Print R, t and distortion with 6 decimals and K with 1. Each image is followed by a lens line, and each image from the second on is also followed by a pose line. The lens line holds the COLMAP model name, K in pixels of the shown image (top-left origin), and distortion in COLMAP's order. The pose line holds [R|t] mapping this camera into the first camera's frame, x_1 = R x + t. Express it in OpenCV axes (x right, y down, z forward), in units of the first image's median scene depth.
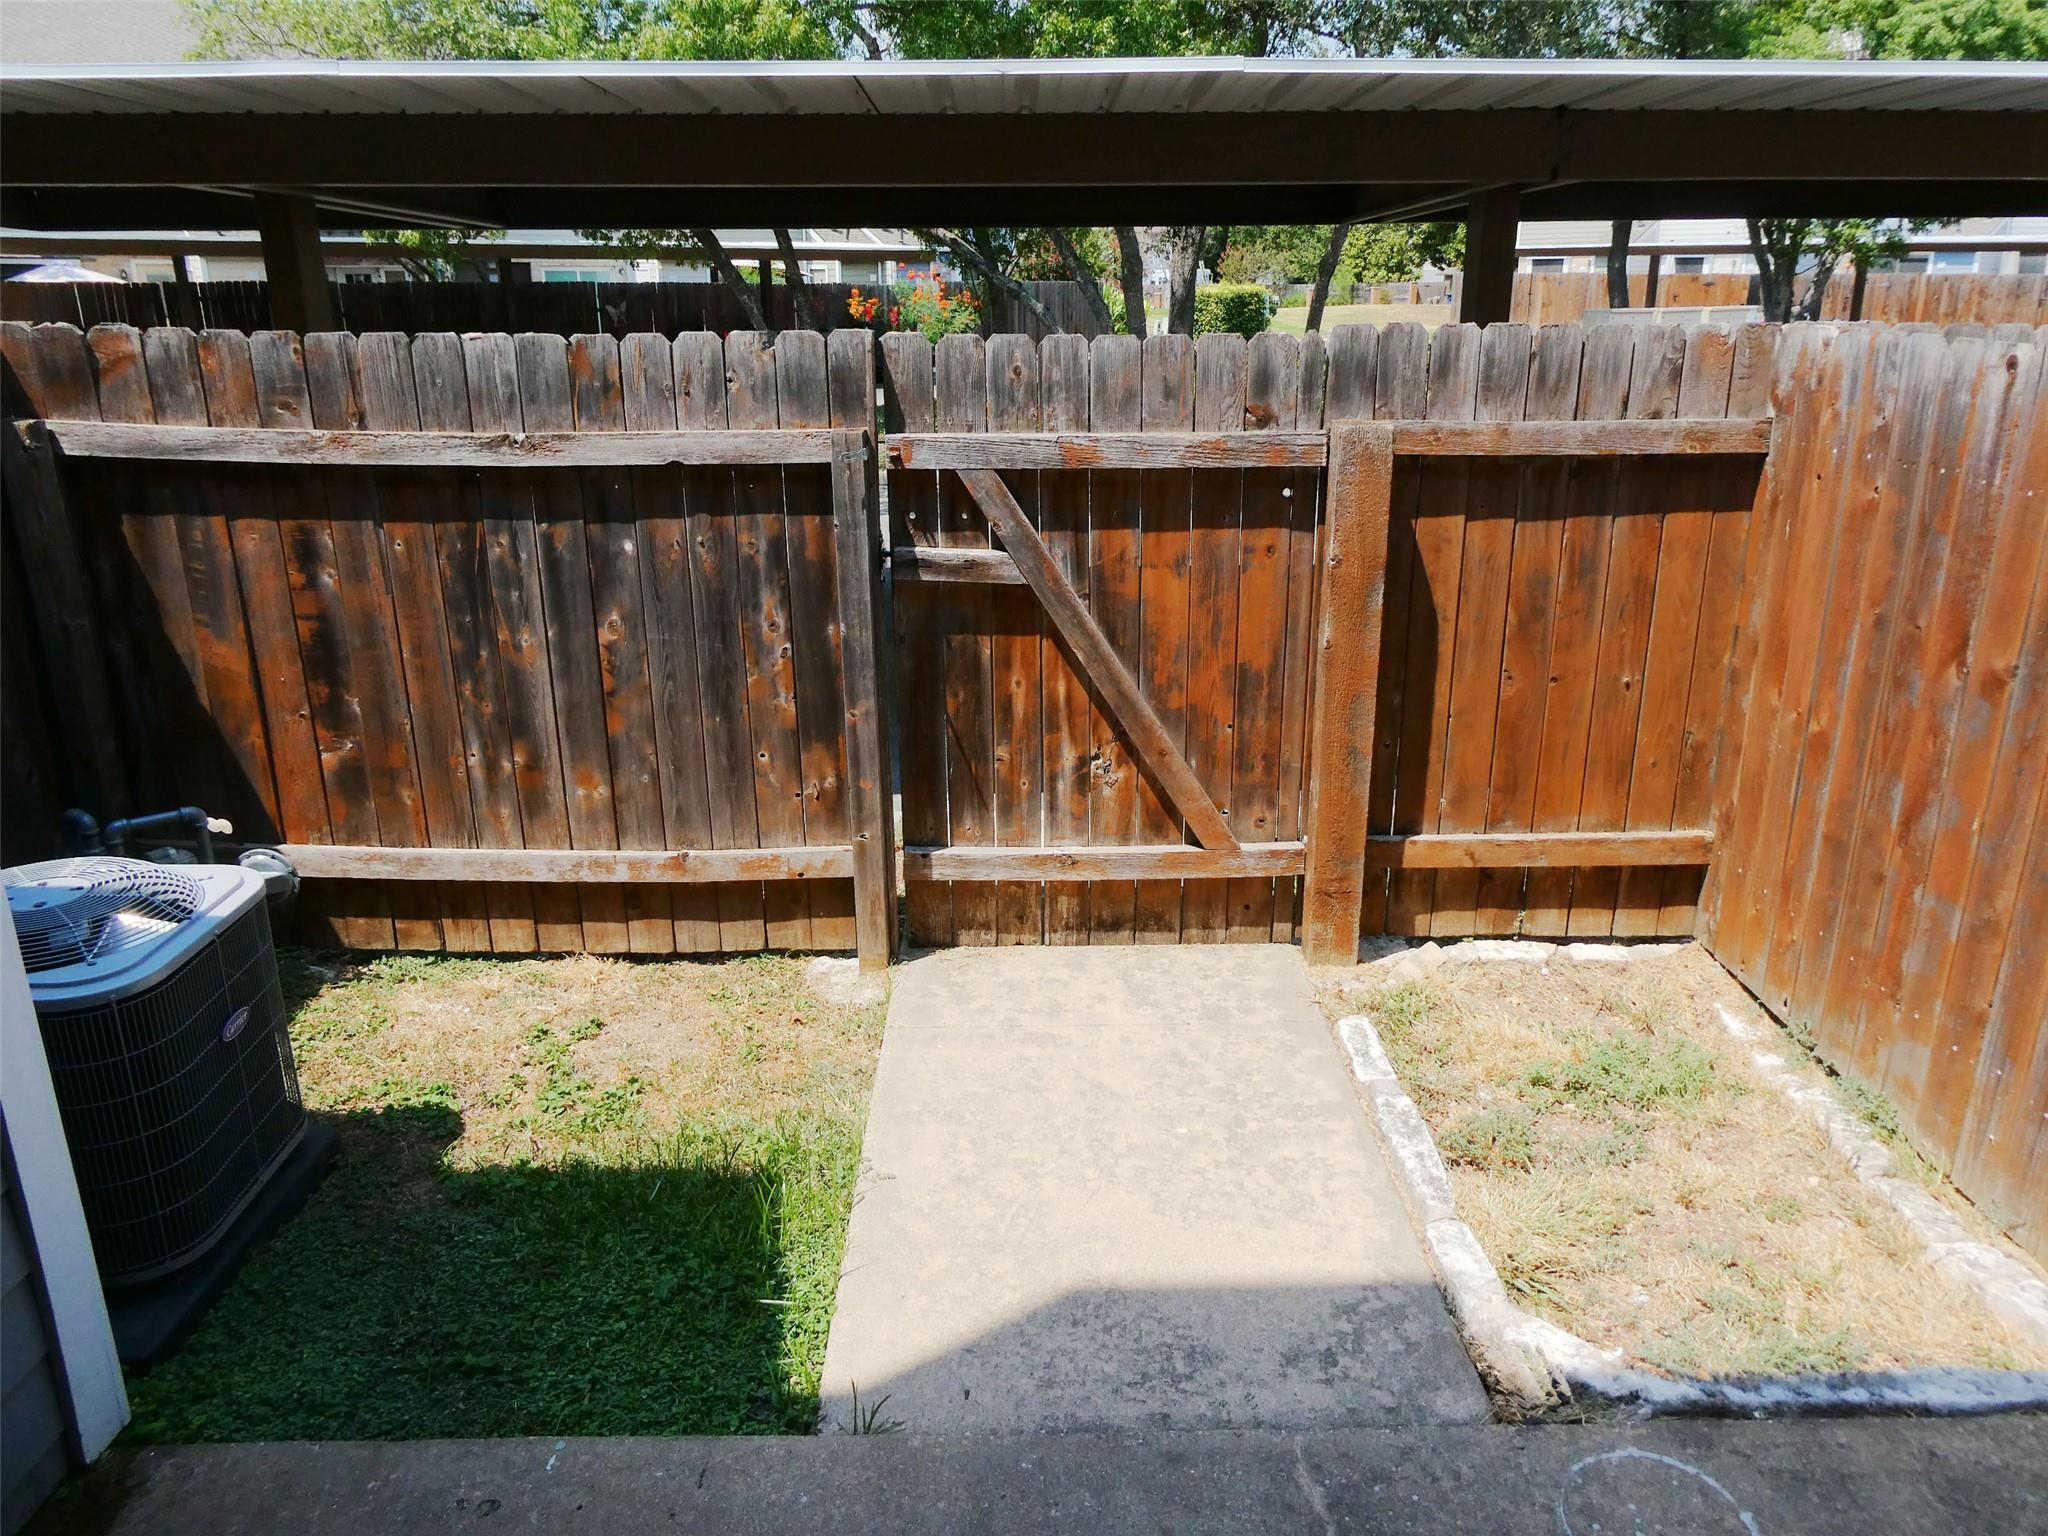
lens RADIAL K [[1443.7, 0, 1038.5], [0, 1443.7, 759.2], [0, 0, 1]] dist [-0.039096, 0.014949]
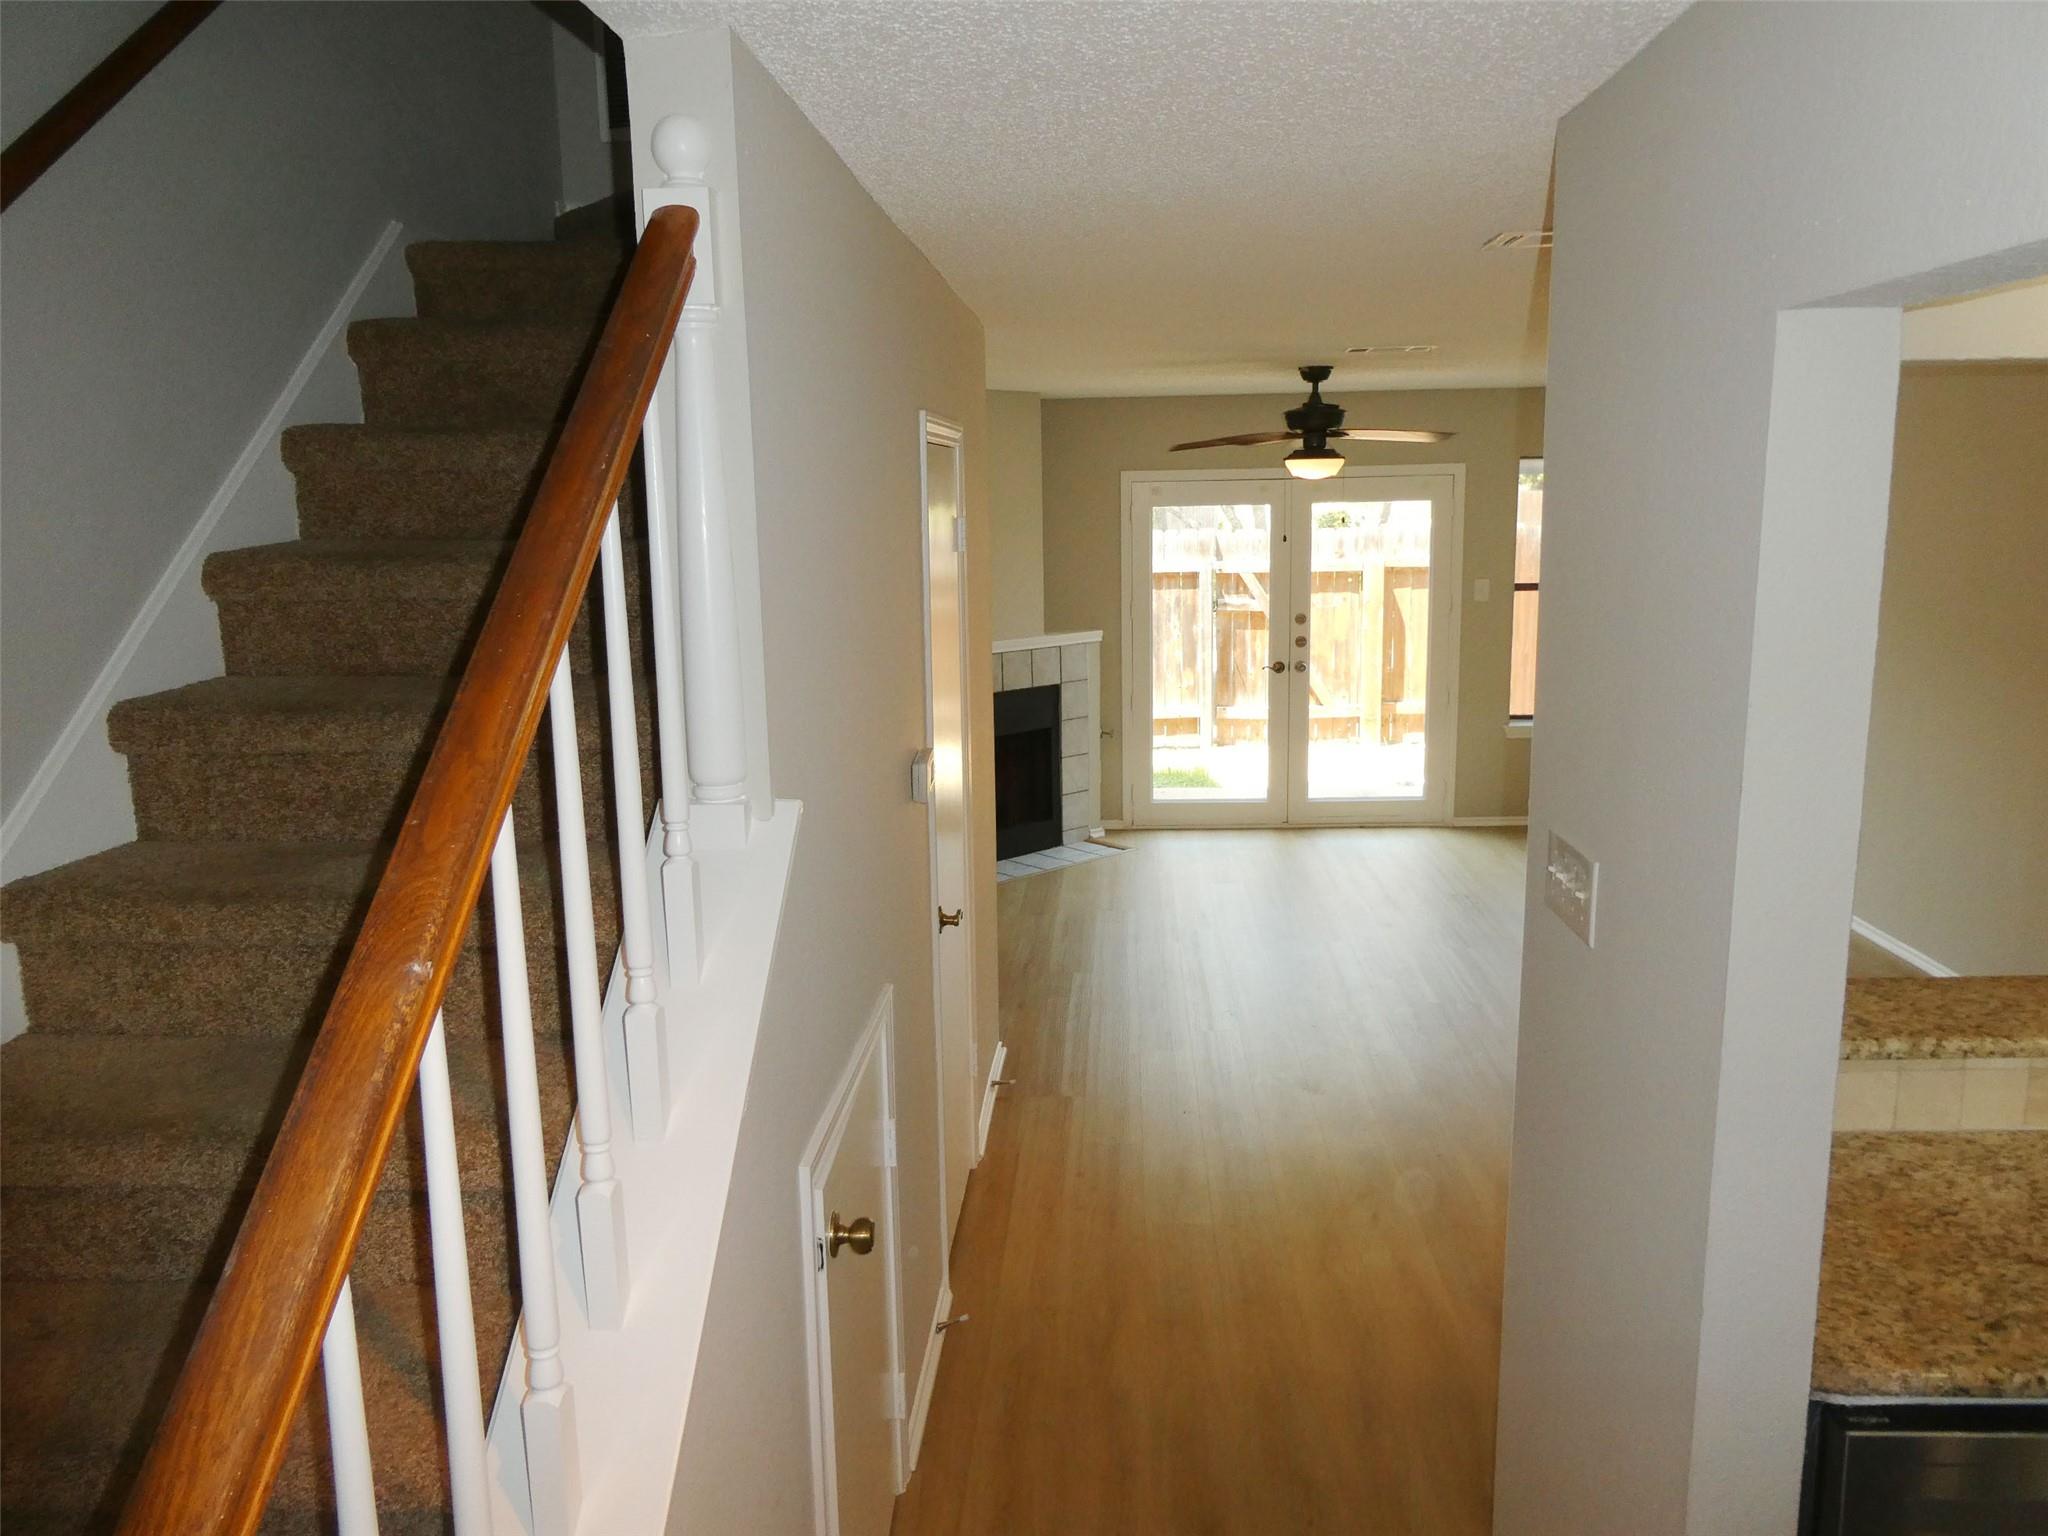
lens RADIAL K [[1443.7, 0, 1020.4], [0, 1443.7, 763.4], [0, 0, 1]] dist [-0.039096, 0.014949]
pose [[0.995518, -0.001036, -0.094565, -0.219720], [-0.011789, 0.990780, -0.134966, 0.588426], [0.093833, 0.135475, 0.986327, -1.911548]]
